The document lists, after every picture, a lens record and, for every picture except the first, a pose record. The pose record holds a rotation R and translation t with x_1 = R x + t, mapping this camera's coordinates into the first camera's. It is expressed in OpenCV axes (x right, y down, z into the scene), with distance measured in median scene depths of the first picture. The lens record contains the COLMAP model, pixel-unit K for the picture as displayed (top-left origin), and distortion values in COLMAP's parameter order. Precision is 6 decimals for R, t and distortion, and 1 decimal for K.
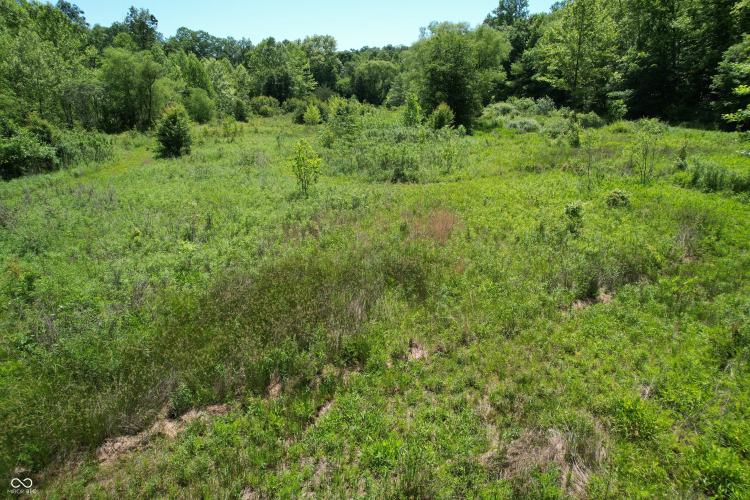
lens RADIAL K [[479.6, 0, 375.0], [0, 479.6, 250.0], [0, 0, 1]] dist [-0.074801, 0.076159]
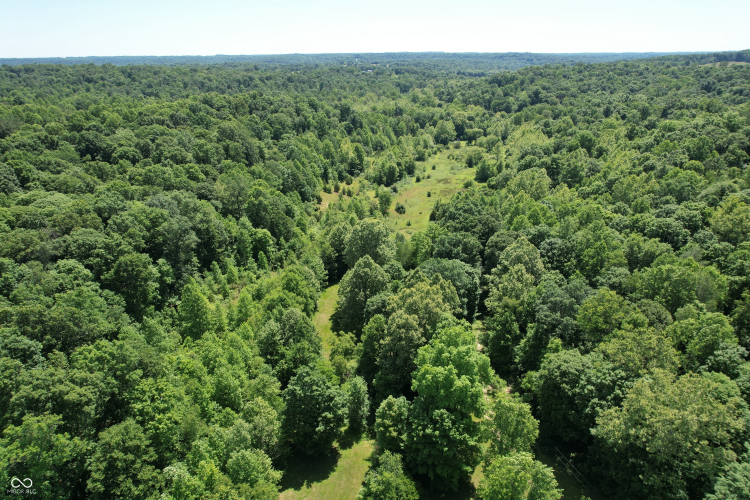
lens RADIAL K [[479.6, 0, 375.0], [0, 479.6, 250.0], [0, 0, 1]] dist [-0.074801, 0.076159]
pose [[0.952096, 0.119648, -0.281421, 0.352885], [-0.099318, 0.991377, 0.085480, 0.185721], [0.289222, -0.053435, 0.955769, -2.262851]]
